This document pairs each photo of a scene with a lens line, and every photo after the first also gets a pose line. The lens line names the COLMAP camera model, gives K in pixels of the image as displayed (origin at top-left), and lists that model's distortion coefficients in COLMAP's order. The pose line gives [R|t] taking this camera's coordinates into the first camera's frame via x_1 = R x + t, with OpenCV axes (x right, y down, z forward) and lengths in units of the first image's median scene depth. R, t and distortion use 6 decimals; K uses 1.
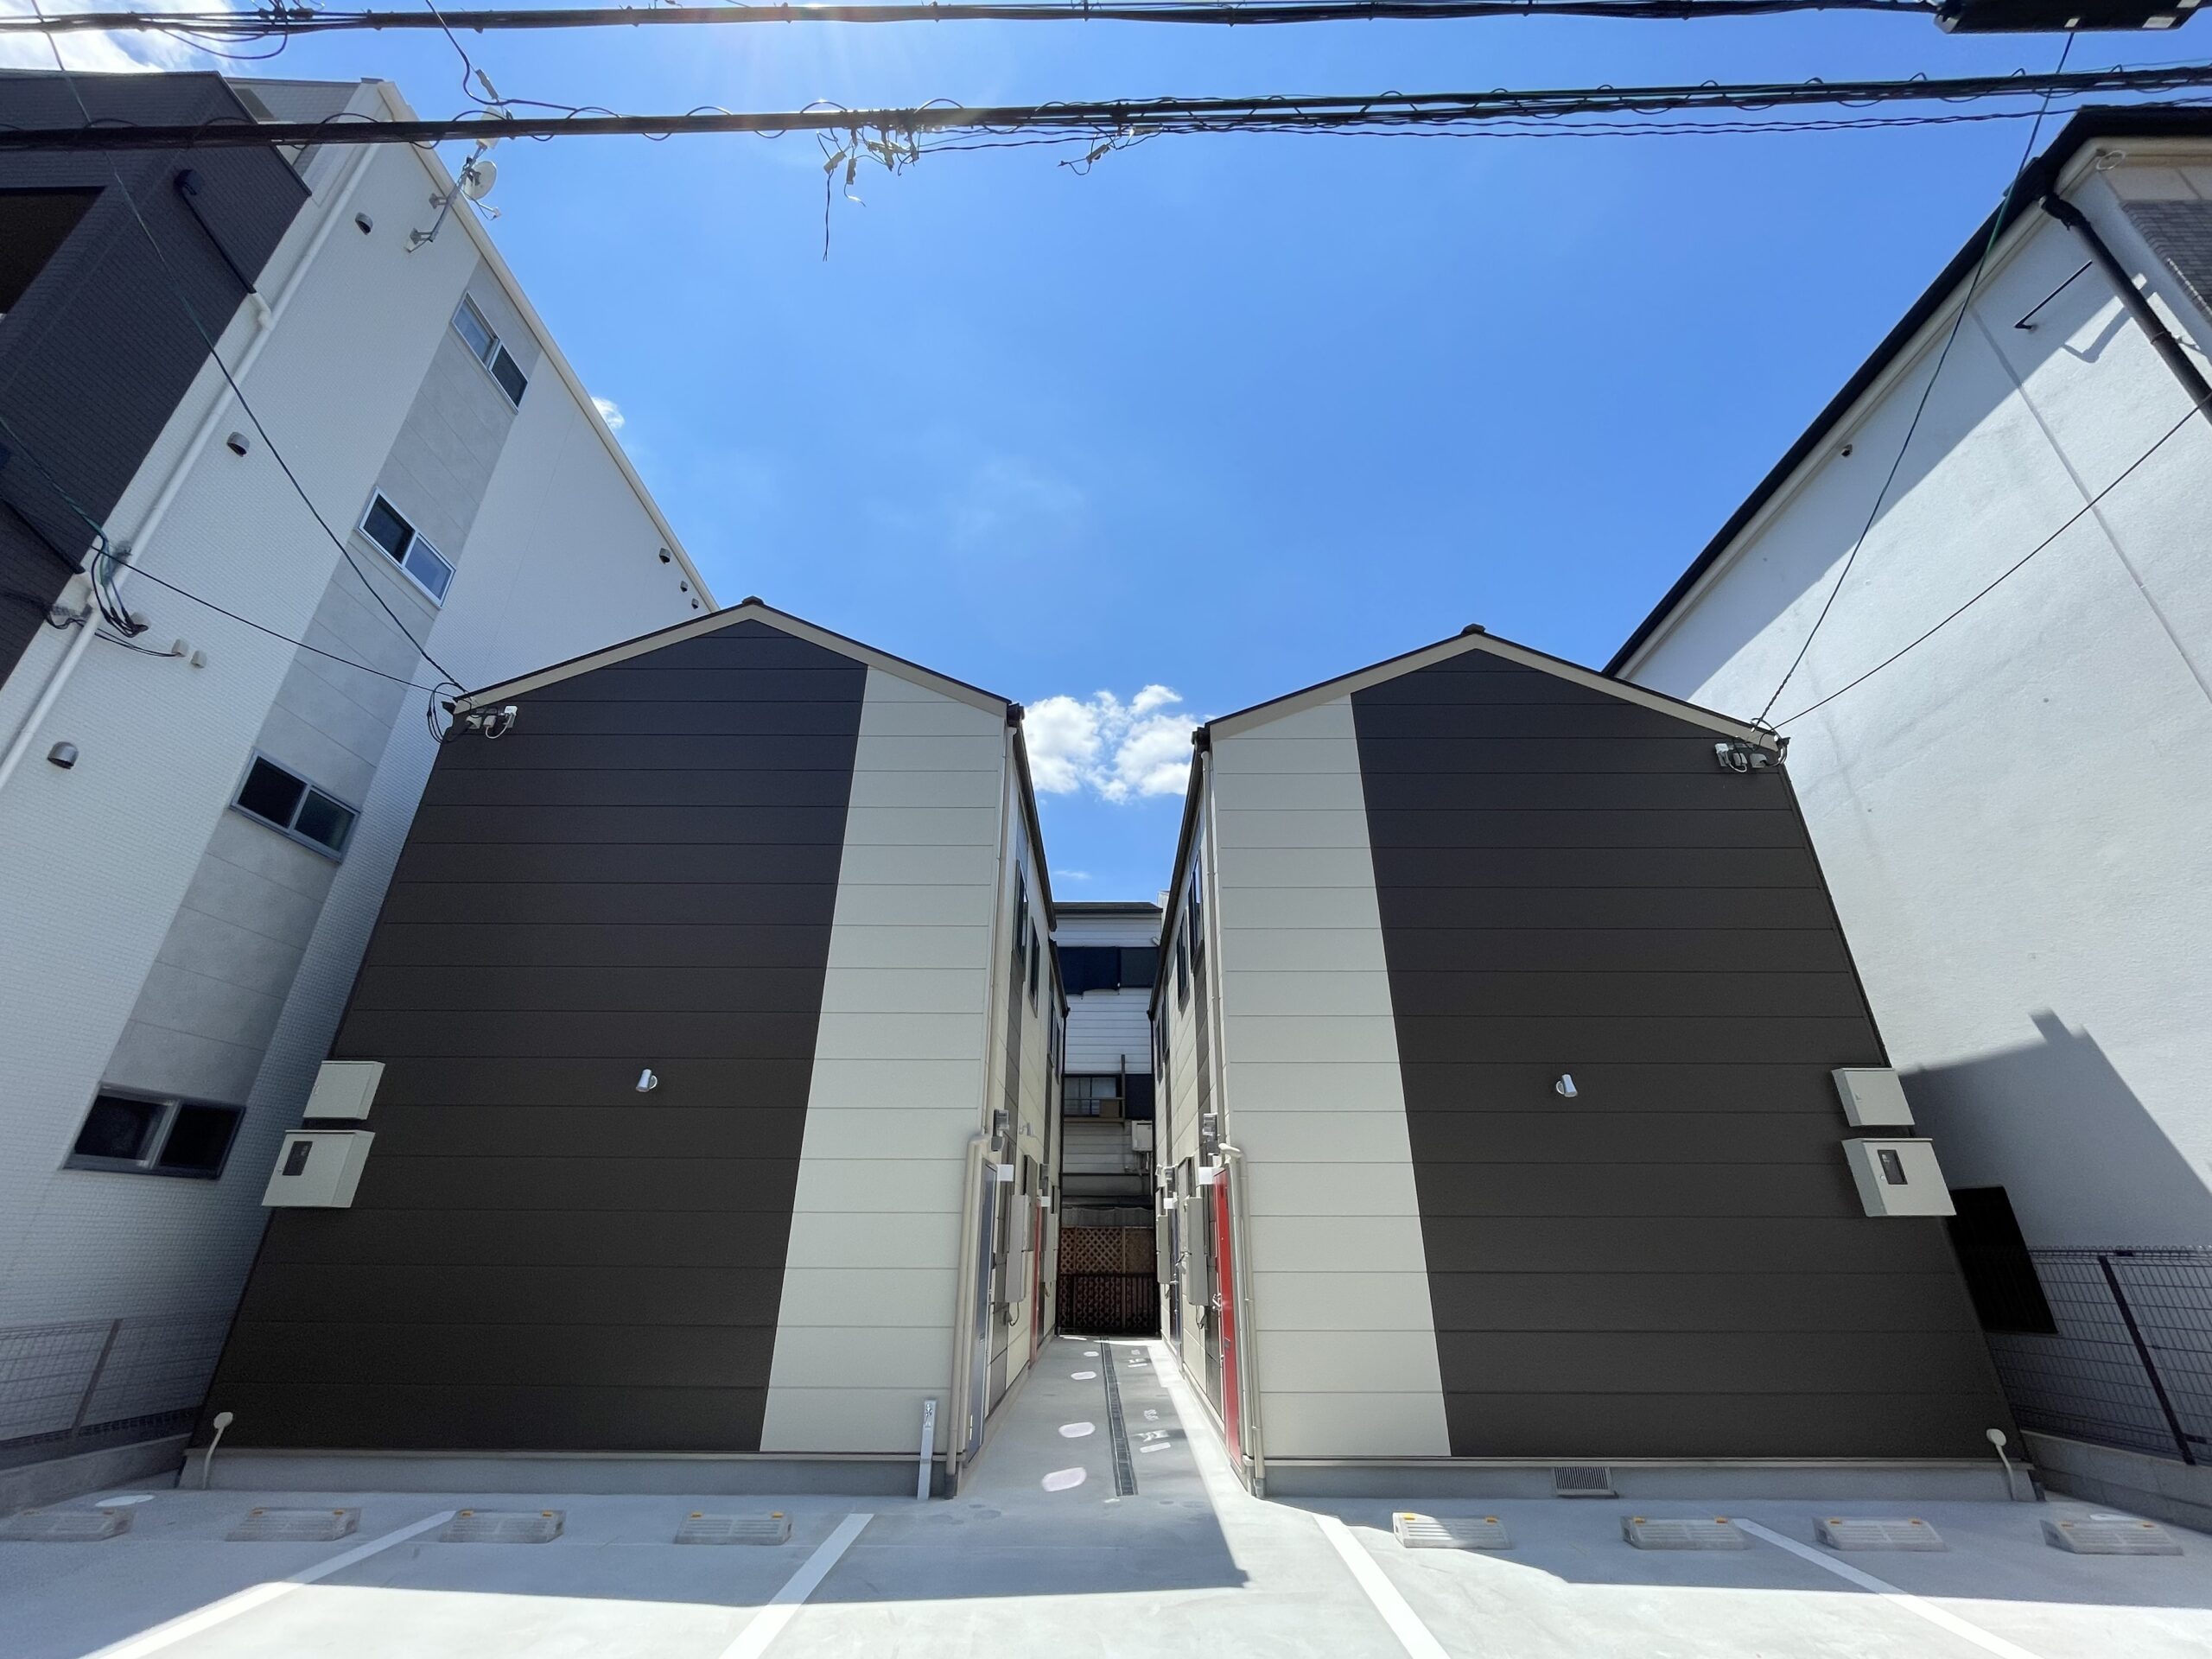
lens RADIAL K [[900.6, 0, 1106.0], [0, 900.6, 829.5], [0, 0, 1]] dist [-0.004074, 0.000250]
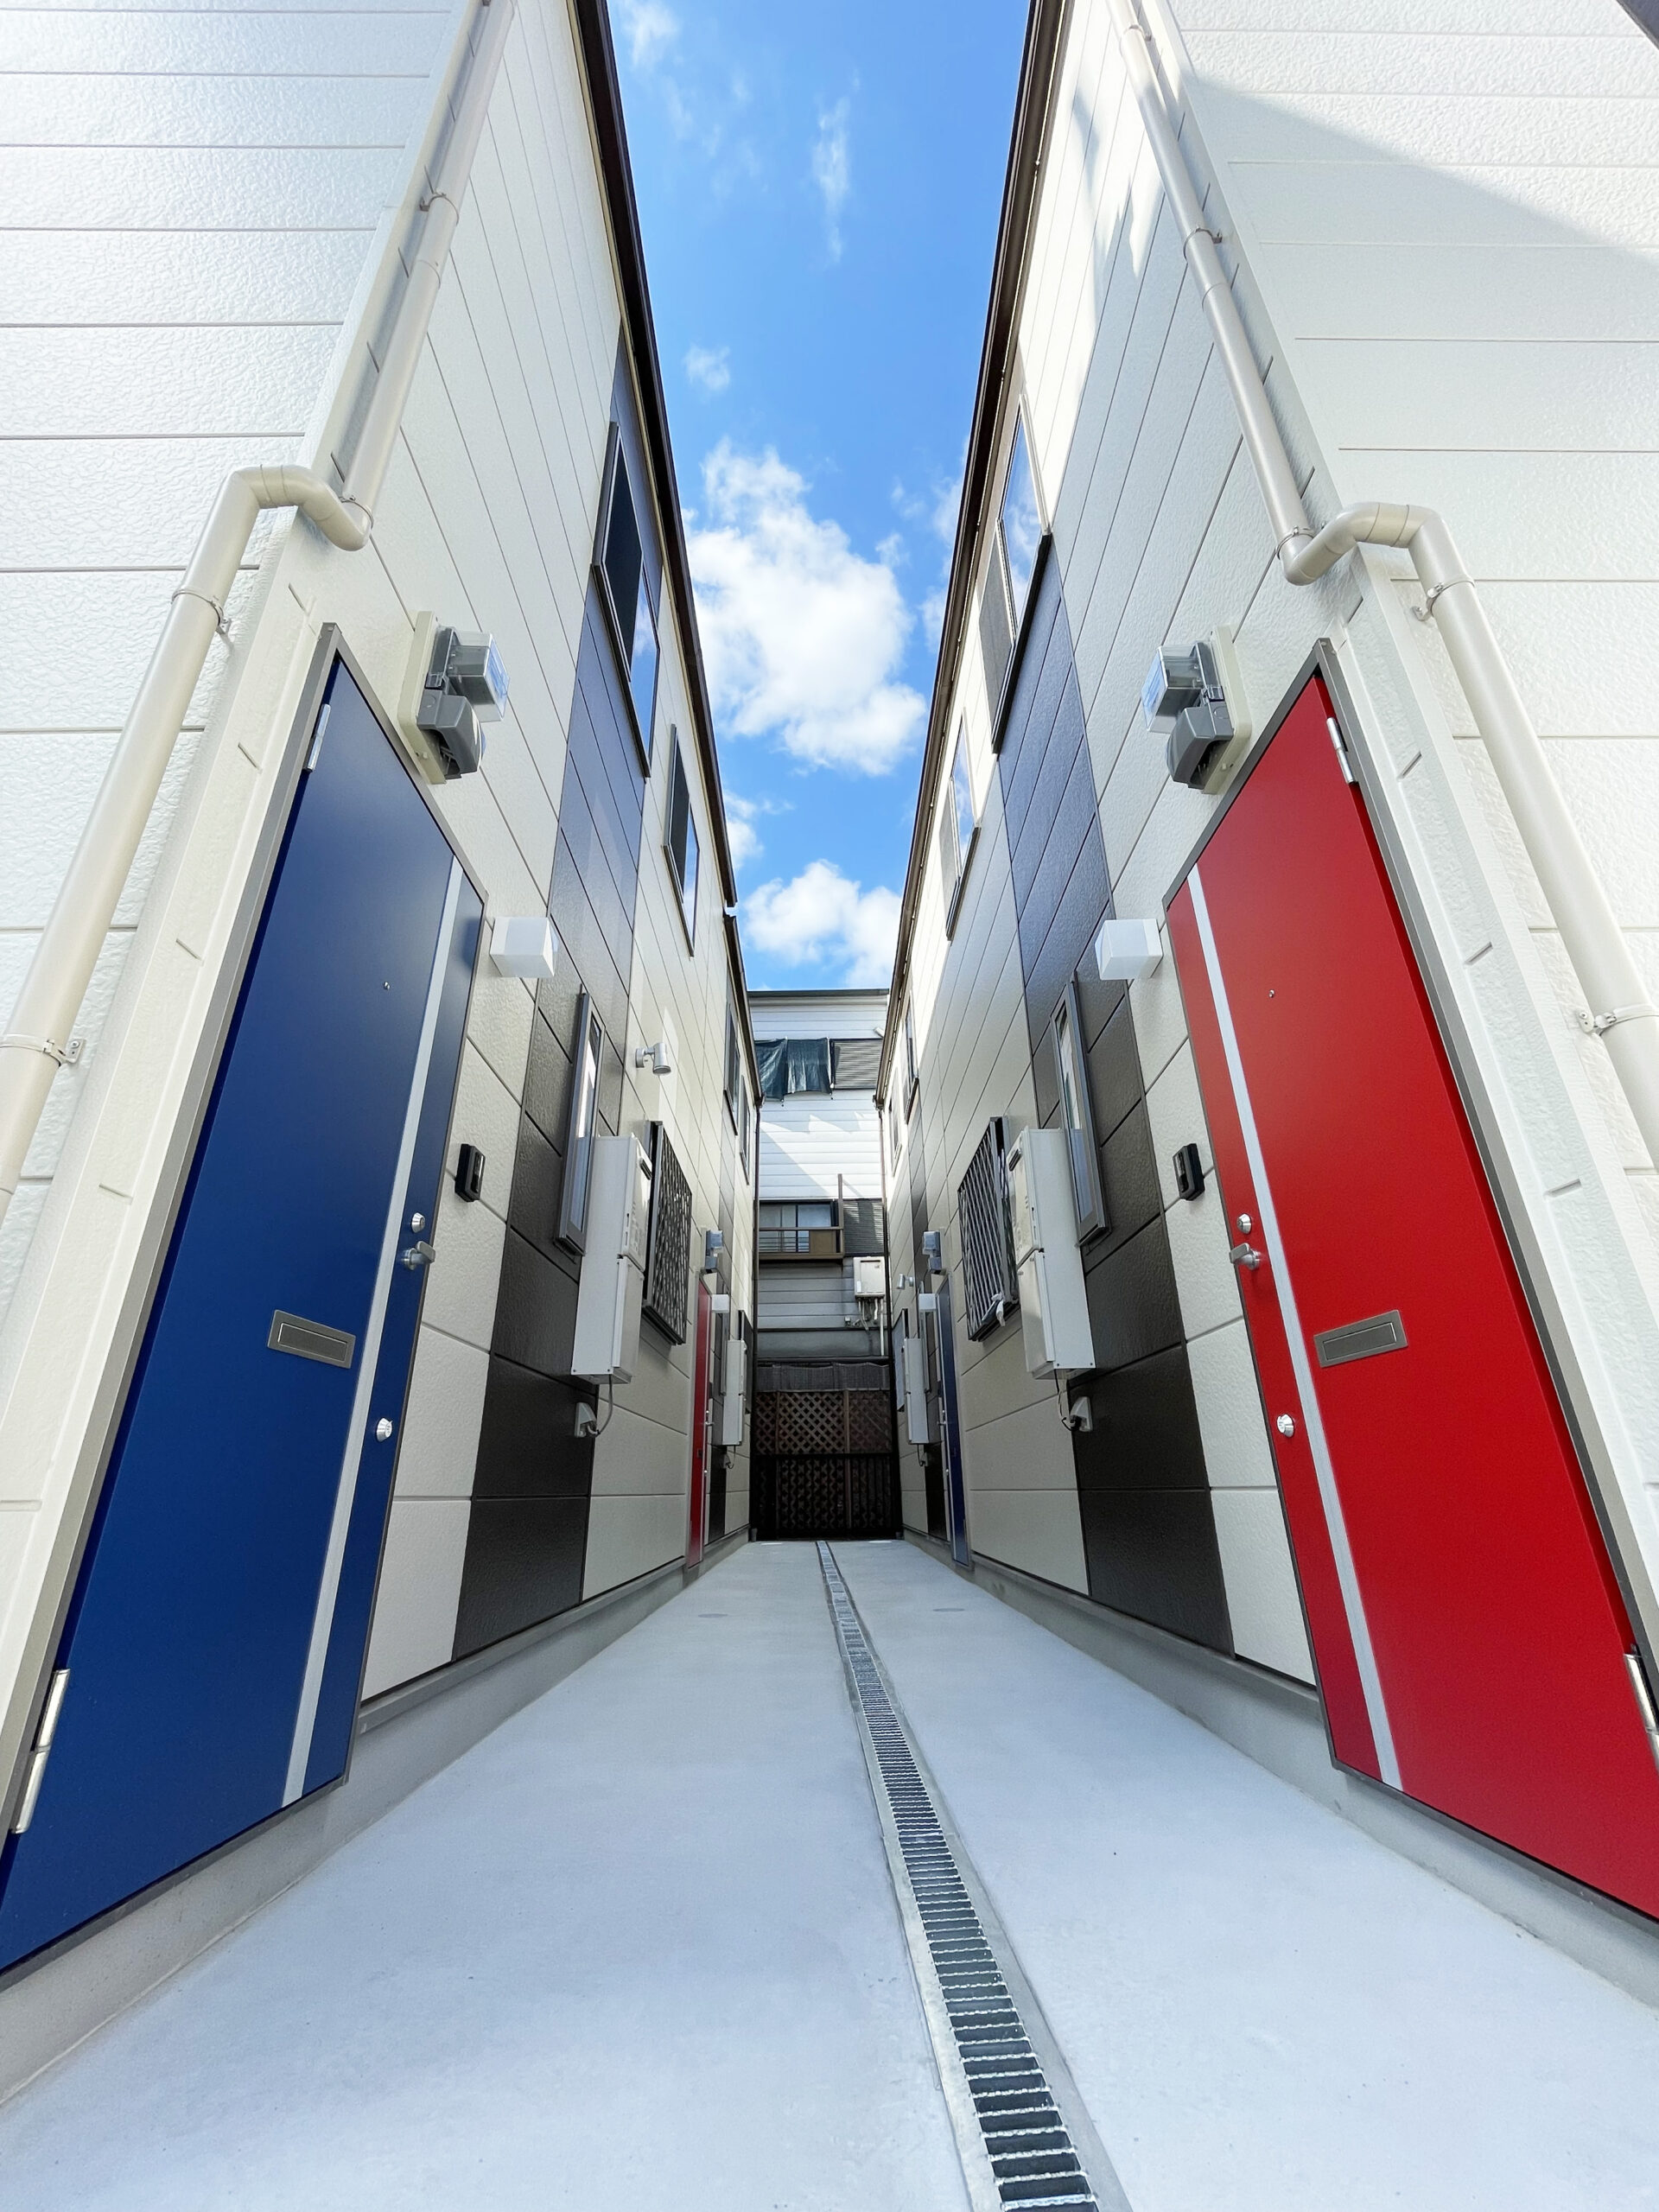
lens RADIAL K [[900.6, 0, 829.5], [0, 900.6, 1106.0], [0, 0, 1]] dist [-0.004074, 0.000250]
pose [[0.999682, -0.018052, 0.017625, -0.003070], [0.017525, 0.999408, 0.029619, 0.385049], [-0.018149, -0.029301, 0.999406, 0.589348]]
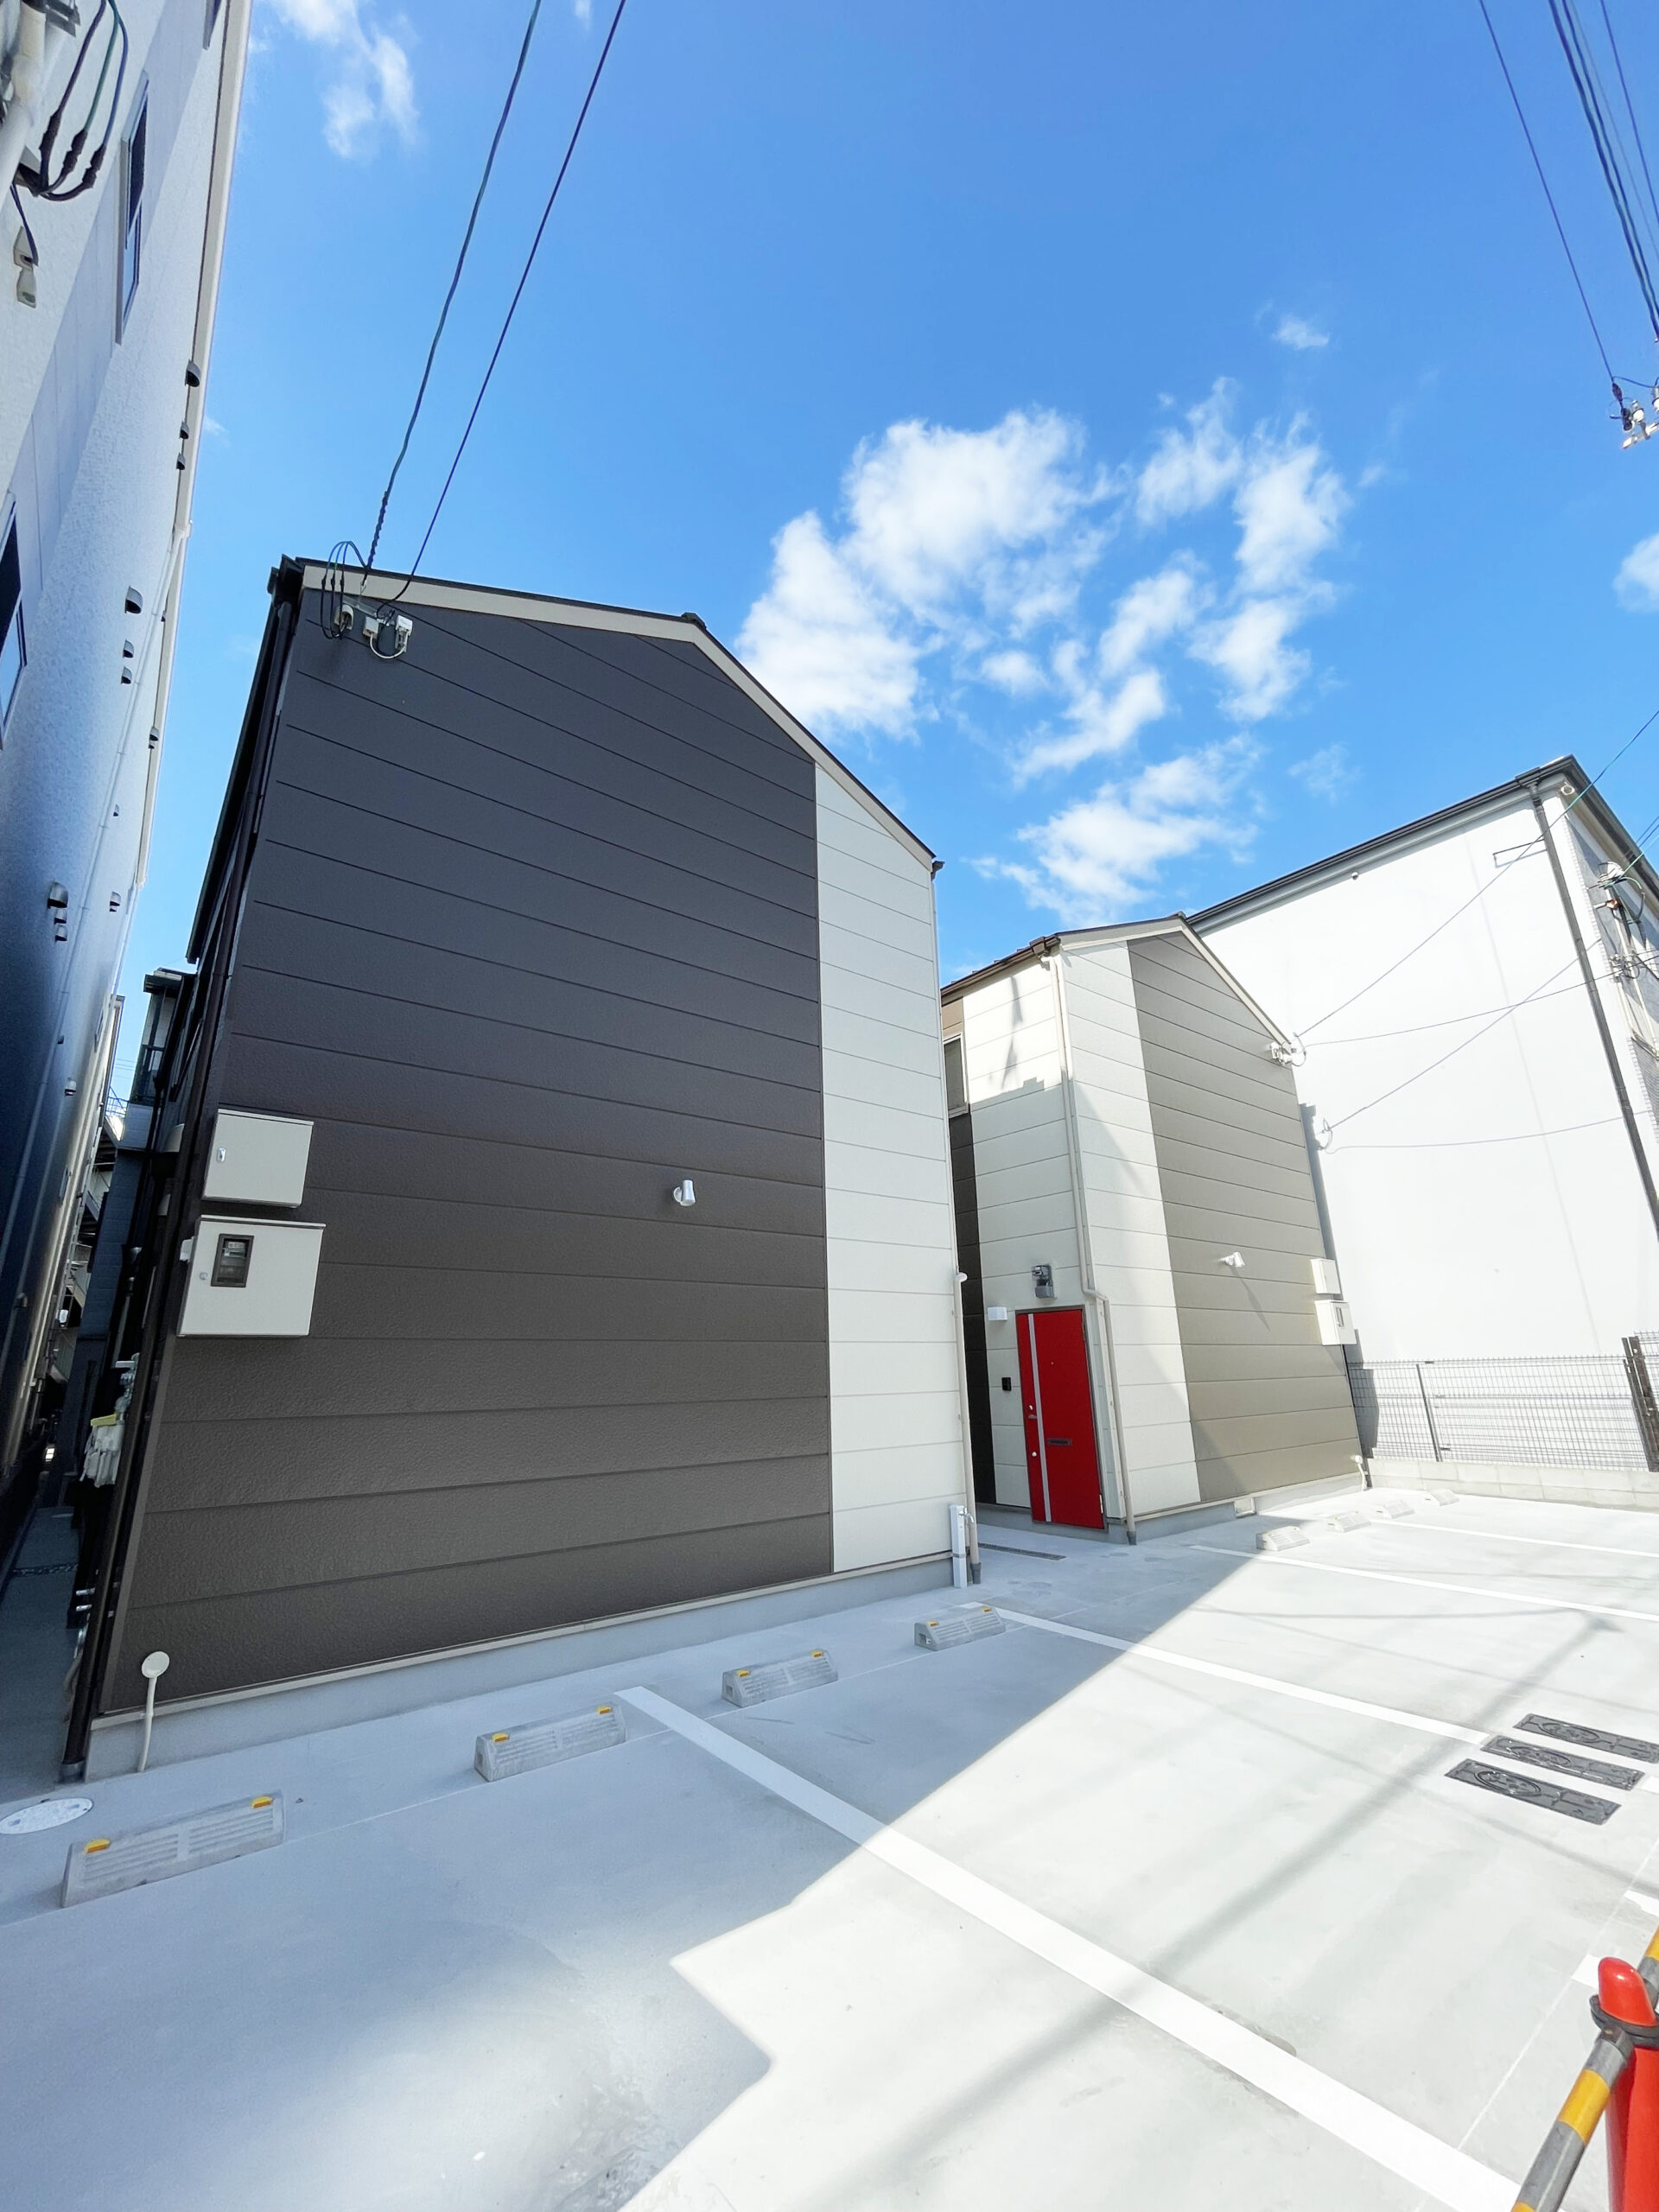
lens RADIAL K [[900.6, 0, 829.5], [0, 900.6, 1106.0], [0, 0, 1]] dist [-0.004074, 0.000250]
pose [[0.776909, 0.159783, 0.609001, -0.731561], [-0.241273, 0.968978, 0.053565, 0.096918], [-0.581550, -0.188551, 0.791359, 0.214536]]
